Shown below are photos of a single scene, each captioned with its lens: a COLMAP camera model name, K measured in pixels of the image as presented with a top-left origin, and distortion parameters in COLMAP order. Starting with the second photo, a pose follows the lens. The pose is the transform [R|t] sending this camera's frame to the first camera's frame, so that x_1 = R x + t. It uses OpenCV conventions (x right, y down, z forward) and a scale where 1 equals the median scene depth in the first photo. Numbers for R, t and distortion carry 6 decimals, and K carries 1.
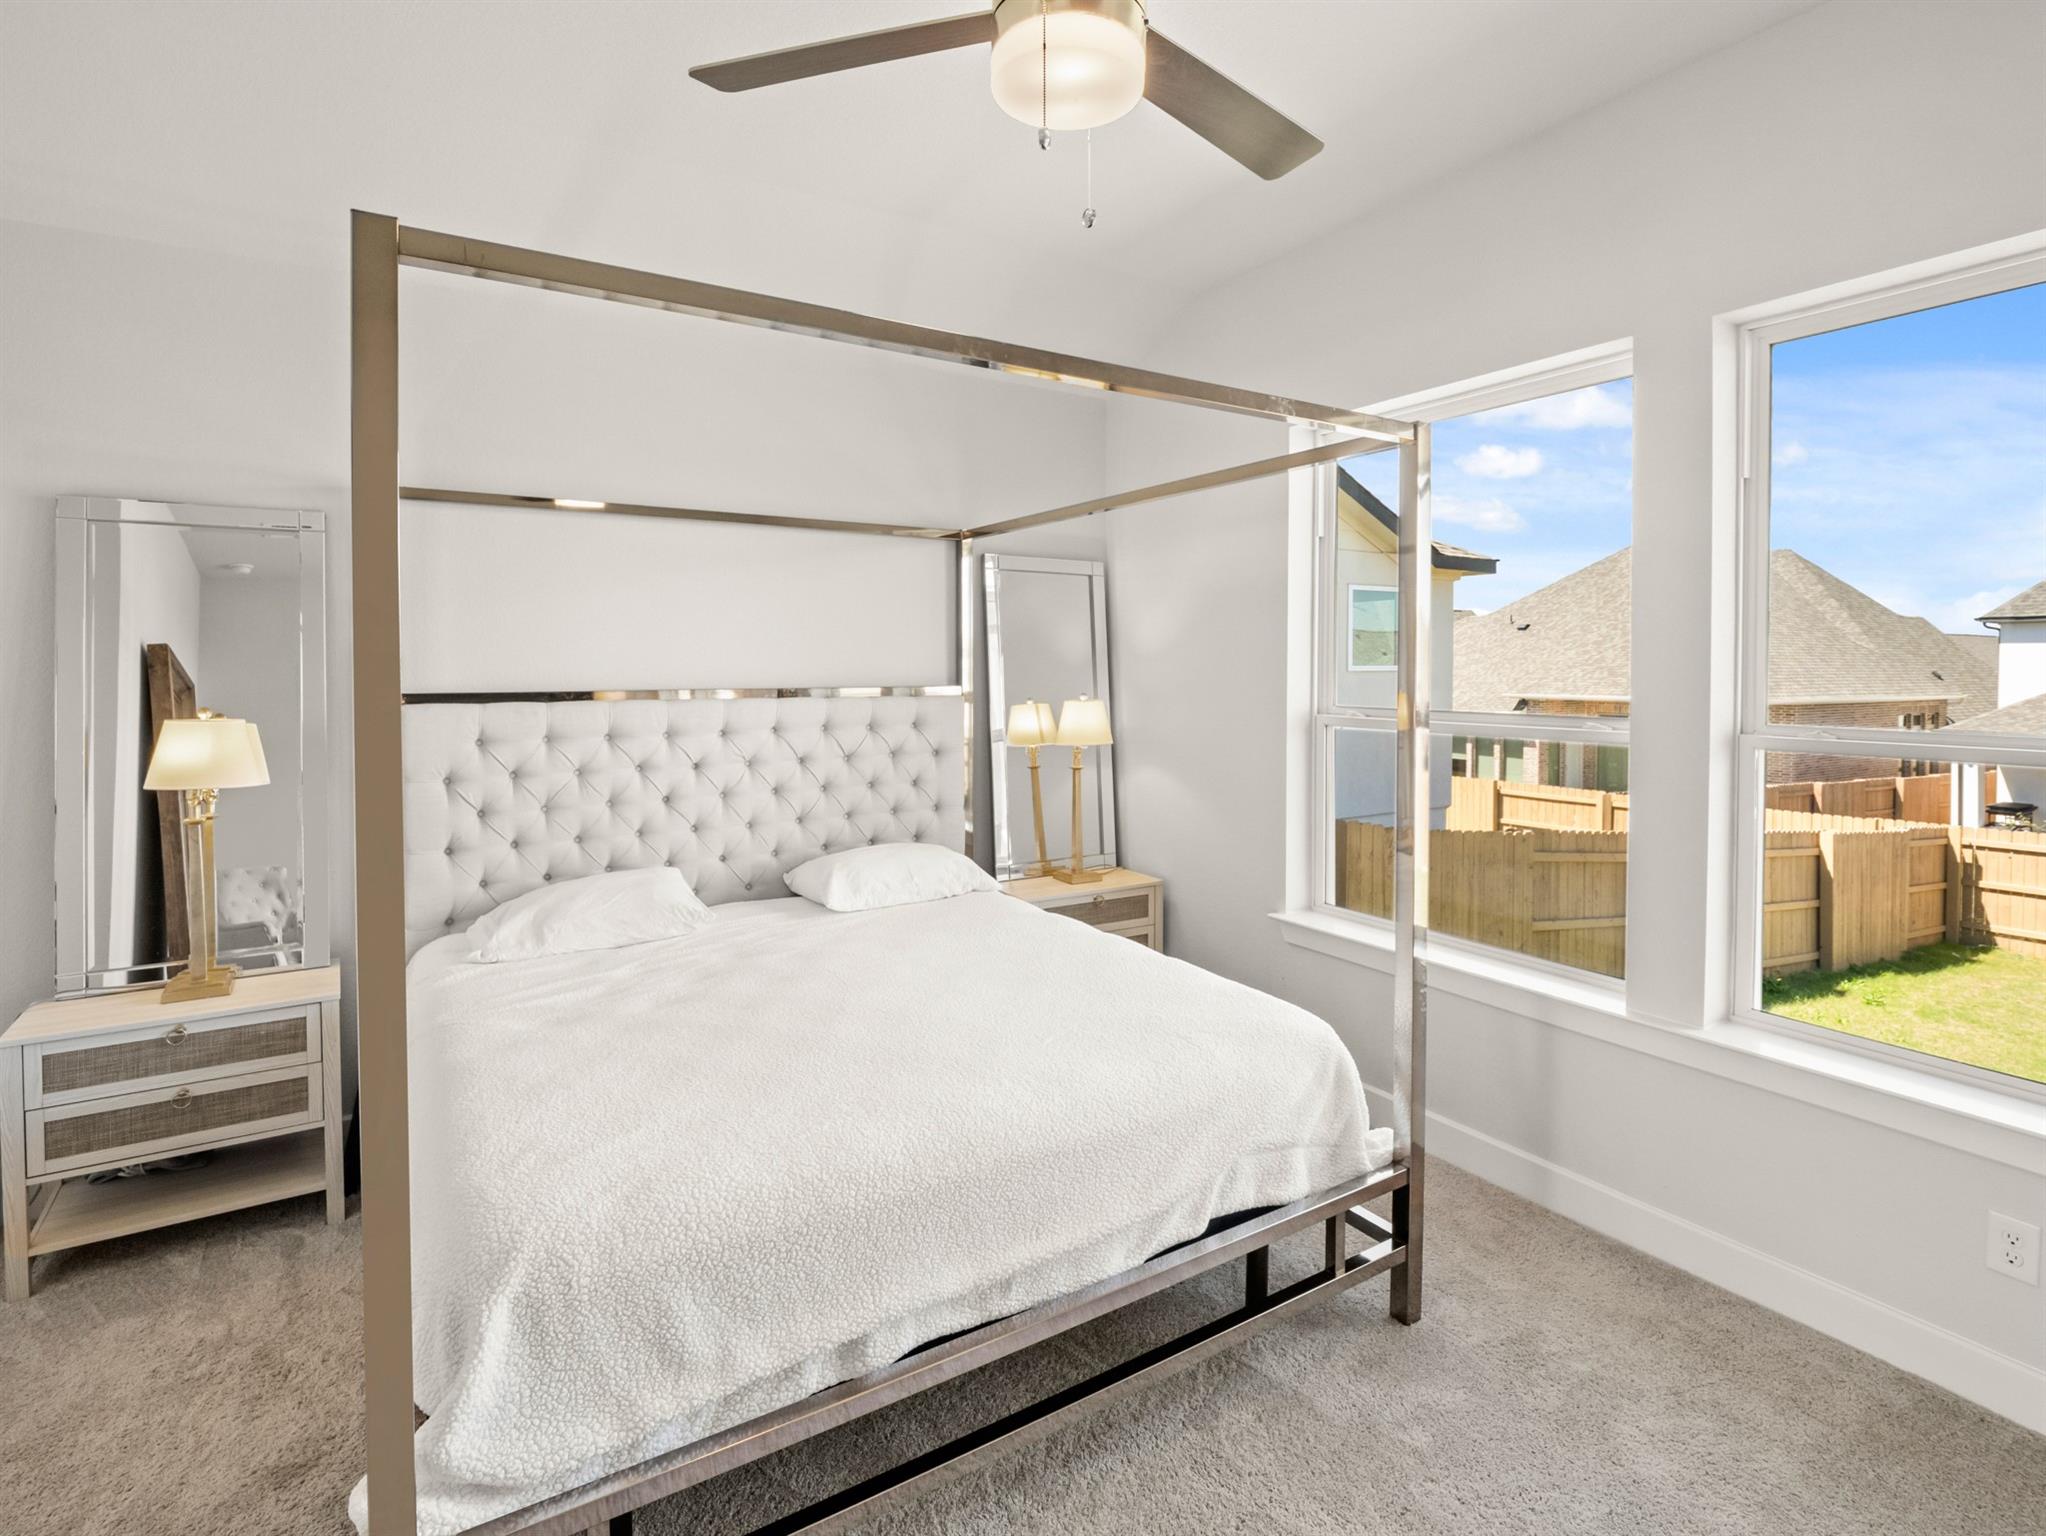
lens RADIAL K [[993.8, 0, 1015.5], [0, 993.8, 770.7], [0, 0, 1]] dist [-0.004998, -0.000585]
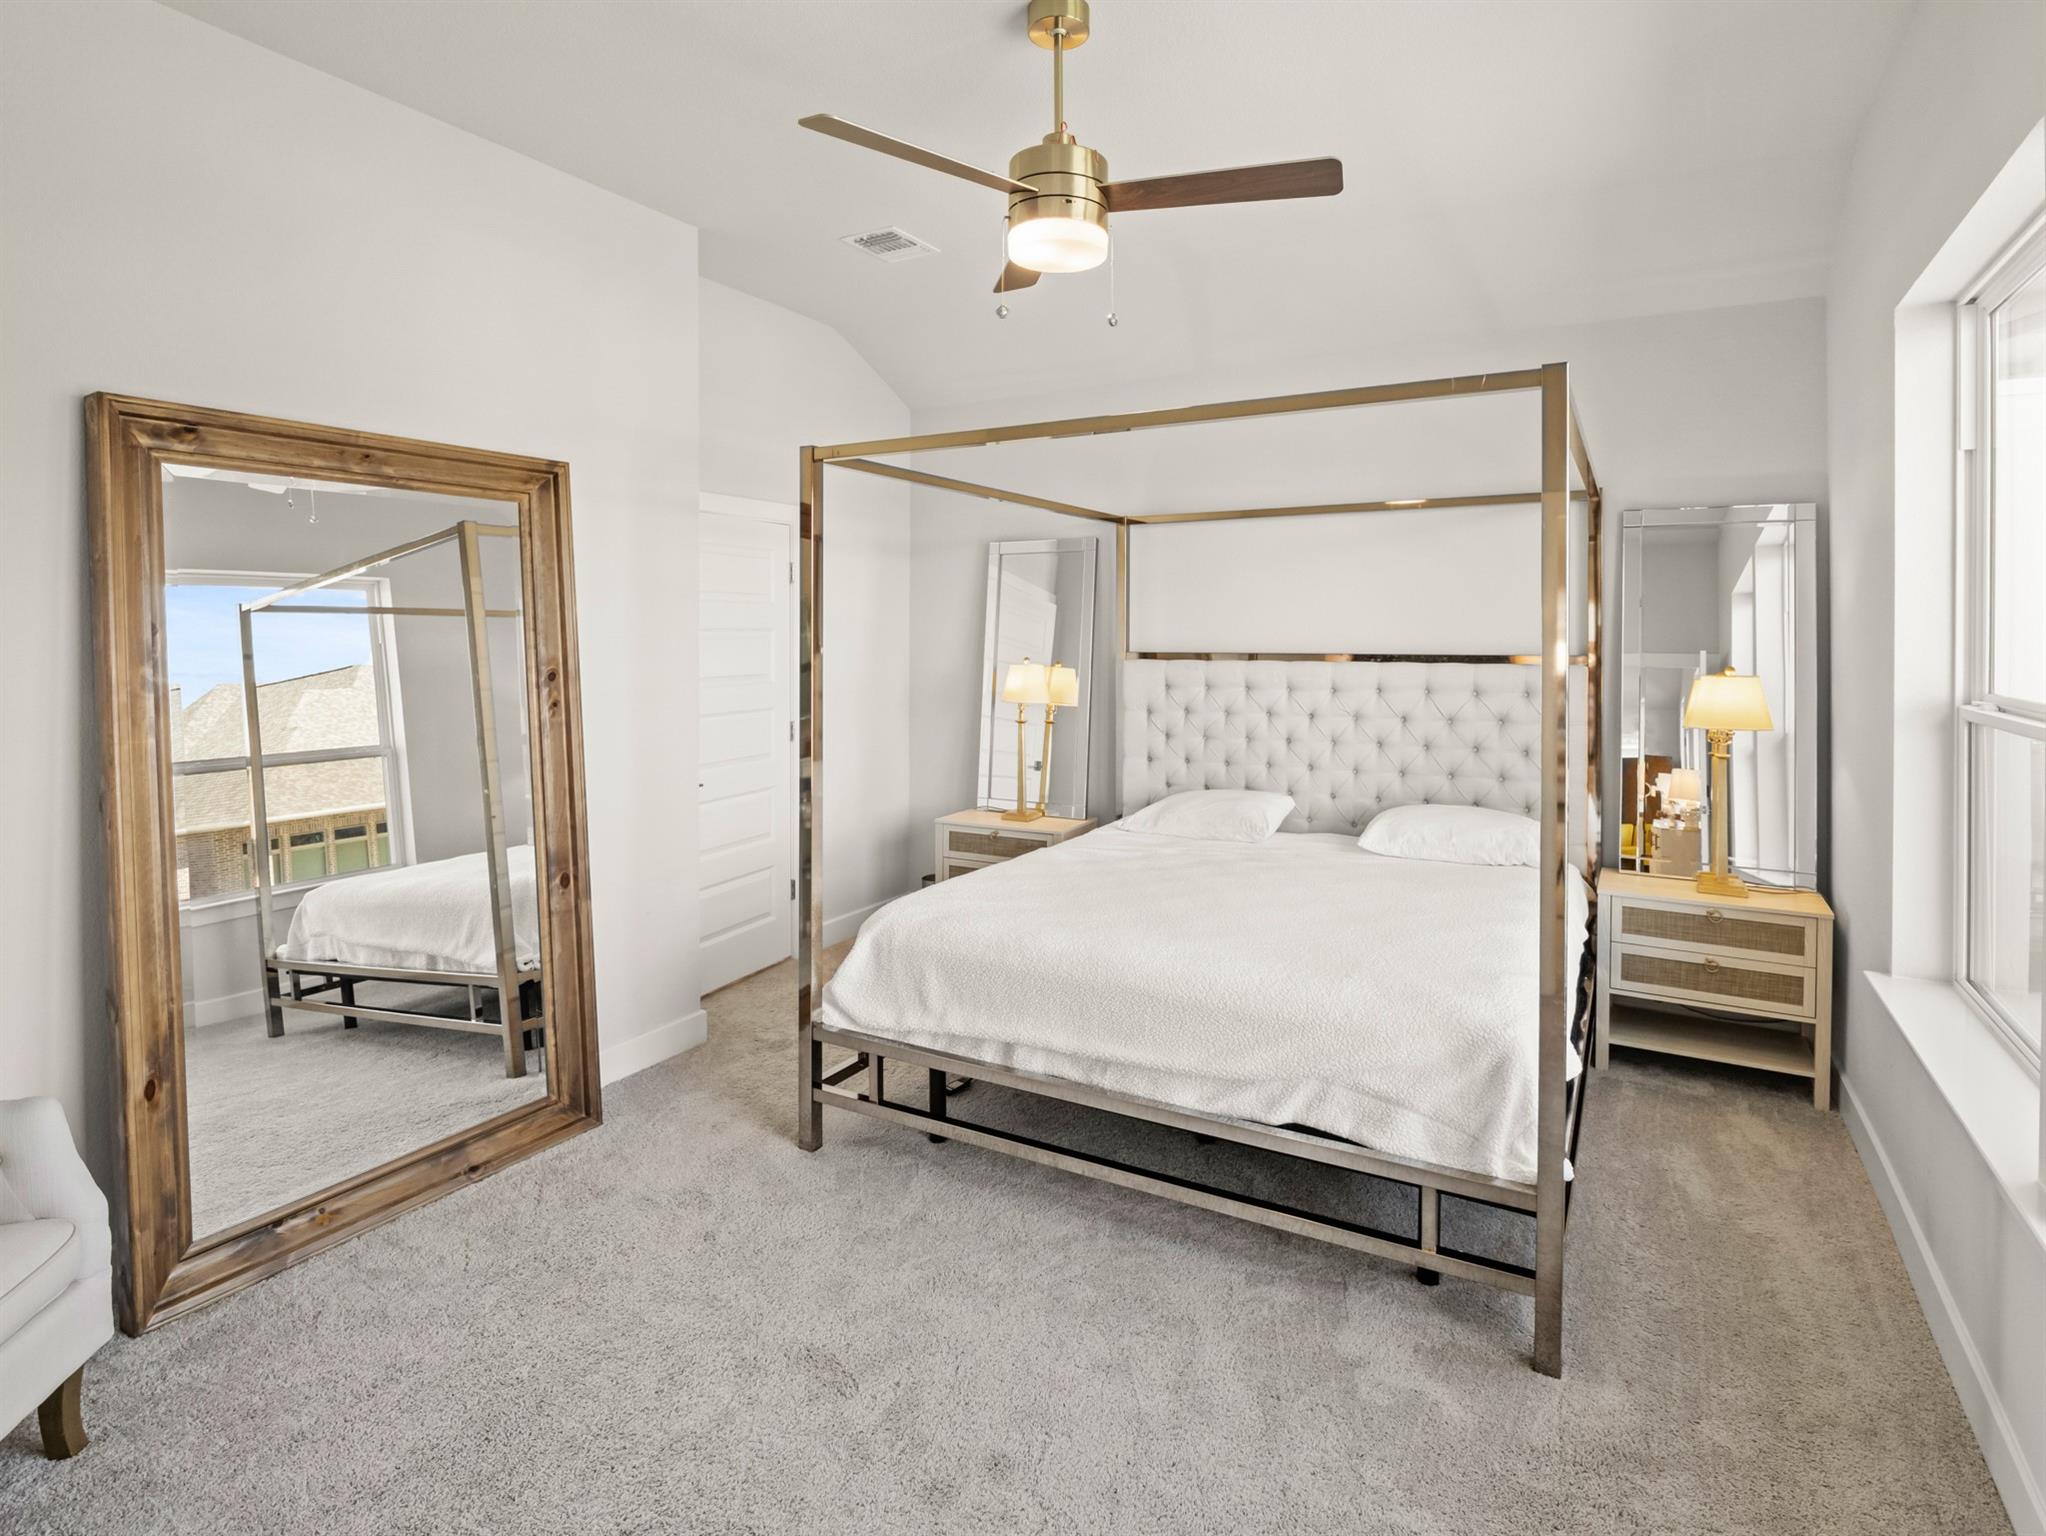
lens RADIAL K [[993.8, 0, 1015.5], [0, 993.8, 770.7], [0, 0, 1]] dist [-0.004998, -0.000585]
pose [[0.495632, 0.121222, -0.860031, 0.621659], [-0.089686, 0.992062, 0.088146, -0.014104], [0.863890, 0.033445, 0.502570, 0.085075]]
